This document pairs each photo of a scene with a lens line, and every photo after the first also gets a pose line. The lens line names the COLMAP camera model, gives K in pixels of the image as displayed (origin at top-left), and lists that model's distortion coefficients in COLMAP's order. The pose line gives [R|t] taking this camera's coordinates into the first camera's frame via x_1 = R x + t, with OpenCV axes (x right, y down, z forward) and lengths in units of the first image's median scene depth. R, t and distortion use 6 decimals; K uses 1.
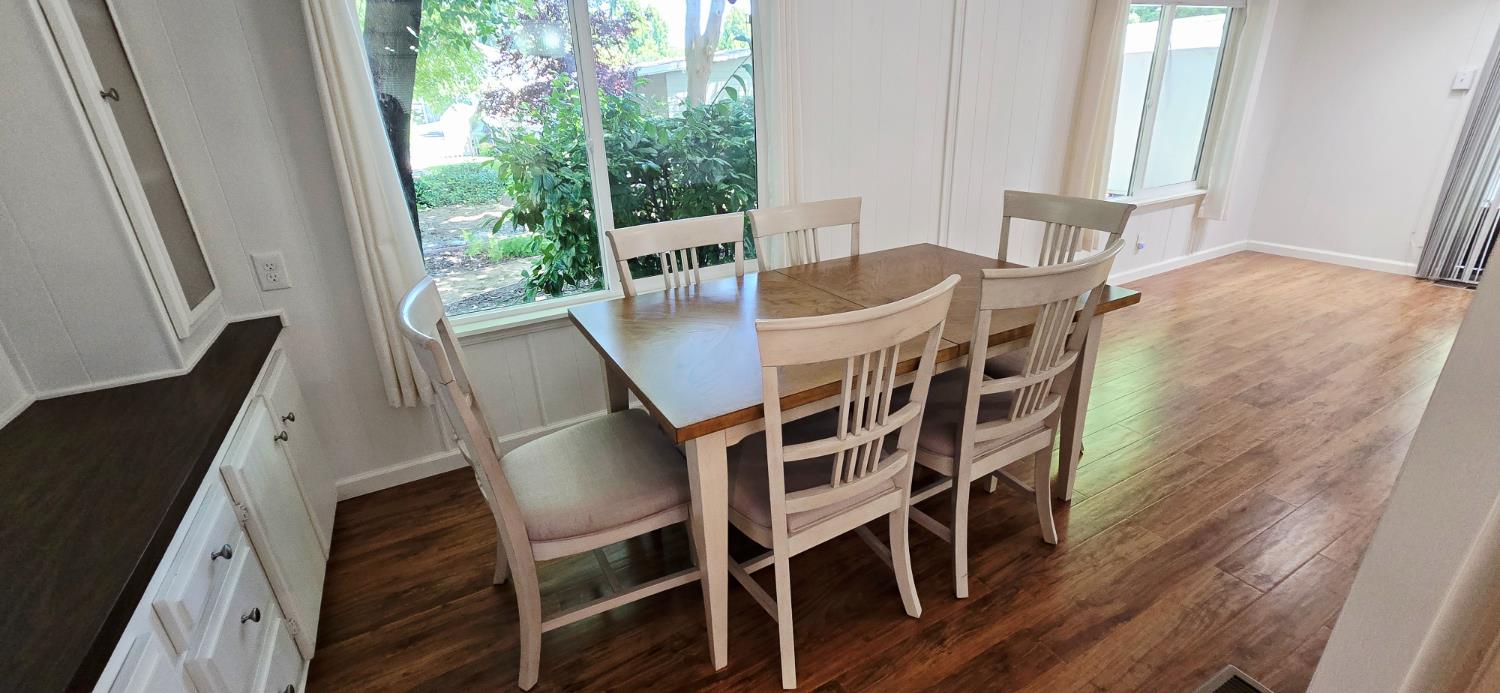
lens RADIAL K [[613.6, 0, 753.7], [0, 613.6, 343.2], [0, 0, 1]] dist [-0.006981, 0.002989]
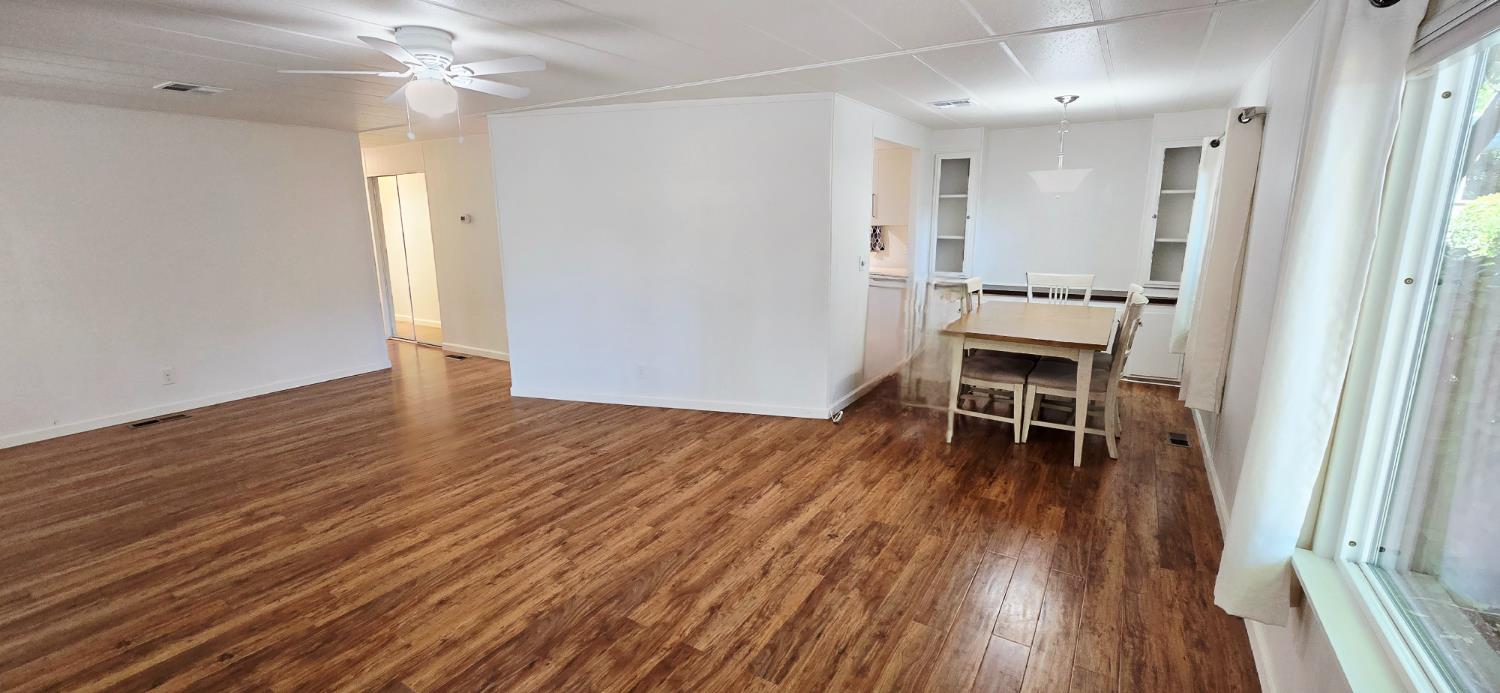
lens RADIAL K [[613.6, 0, 748.6], [0, 613.6, 343.3], [0, 0, 1]] dist [-0.006981, 0.002989]
pose [[-0.871944, 0.151796, -0.465481, 1.042491], [-0.136699, 0.837439, 0.529160, -0.506819], [0.470136, 0.525028, -0.709449, 1.049791]]
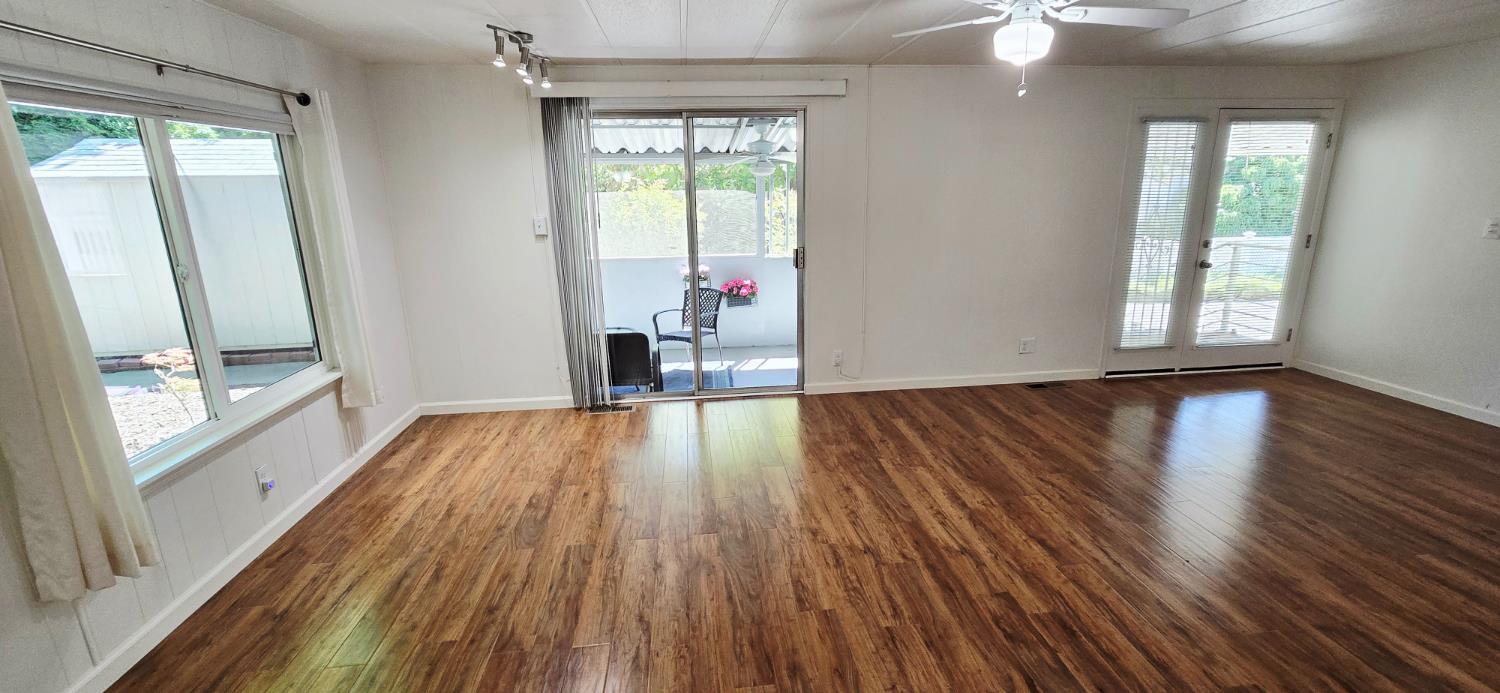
lens RADIAL K [[613.6, 0, 748.6], [0, 613.6, 340.3], [0, 0, 1]] dist [-0.006981, 0.002989]
pose [[0.389224, -0.188201, 0.901712, 0.330360], [0.342265, 0.938371, 0.048114, -0.181356], [-0.855196, 0.289898, 0.429651, 0.313239]]
